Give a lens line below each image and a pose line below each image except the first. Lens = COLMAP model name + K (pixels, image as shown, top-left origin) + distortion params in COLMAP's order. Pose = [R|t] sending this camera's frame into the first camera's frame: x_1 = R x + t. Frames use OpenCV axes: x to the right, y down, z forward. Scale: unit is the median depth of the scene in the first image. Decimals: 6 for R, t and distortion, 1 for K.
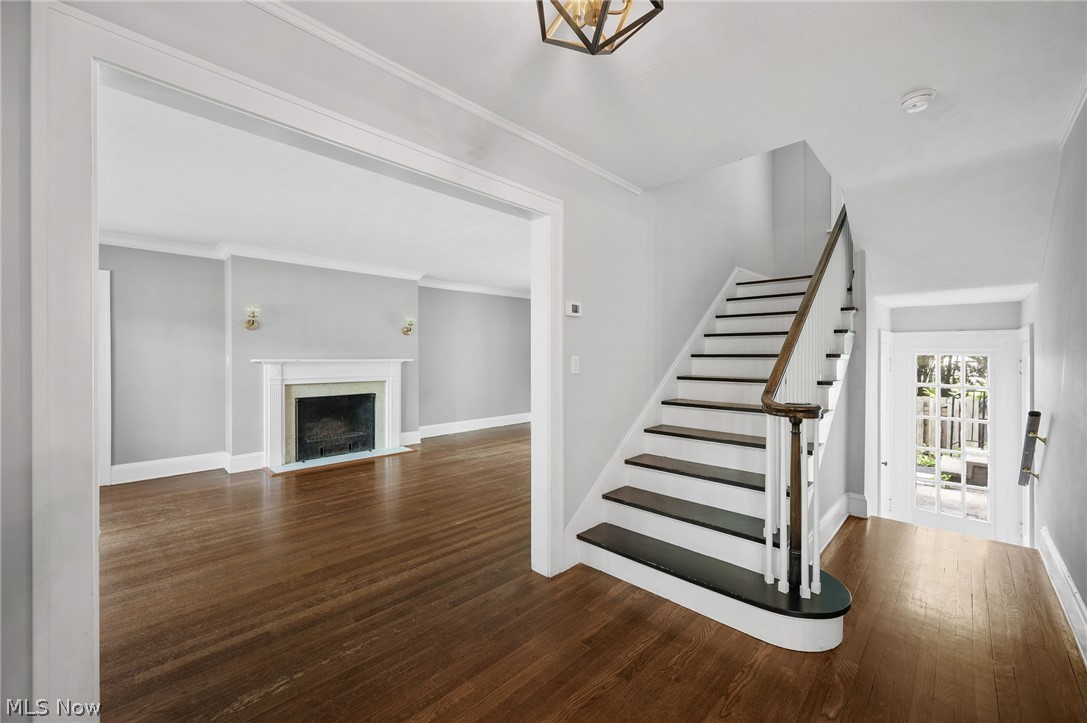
lens RADIAL K [[432.2, 0, 540.3], [0, 432.2, 359.4], [0, 0, 1]] dist [0.002472, 0.000010]
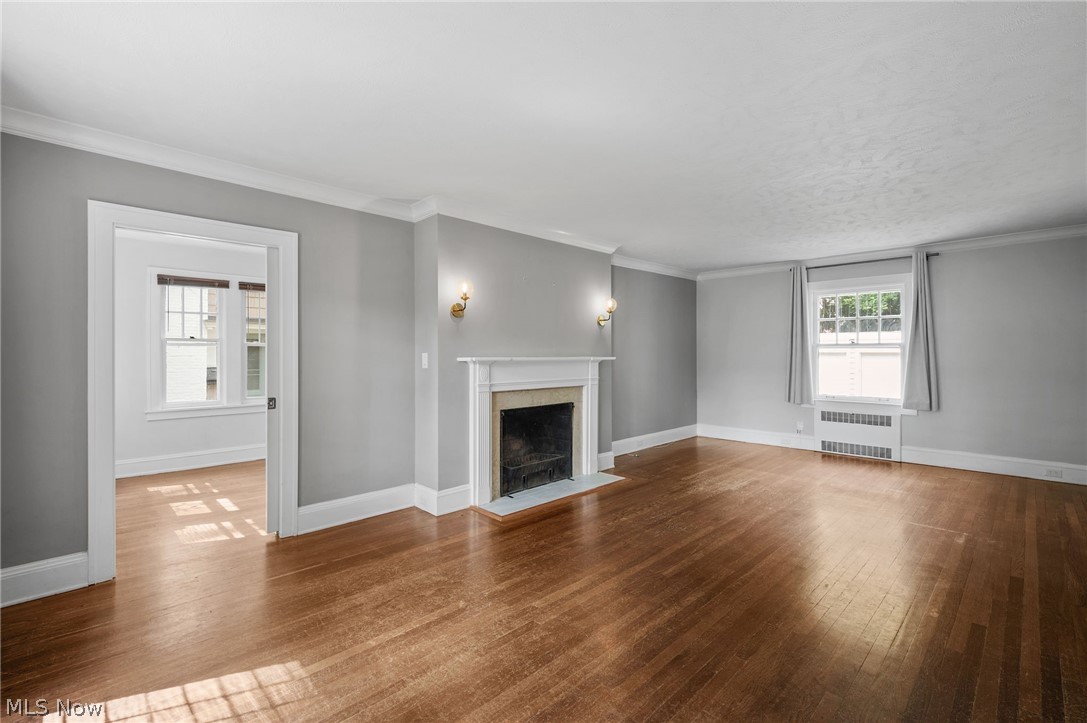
lens RADIAL K [[484.7, 0, 541.9], [0, 484.7, 354.6], [0, 0, 1]] dist [0.001734, -0.000018]
pose [[0.999868, -0.001543, -0.016188, -0.501014], [0.001436, 0.999977, -0.006628, 0.000240], [0.016197, 0.006604, 0.999847, 0.181924]]
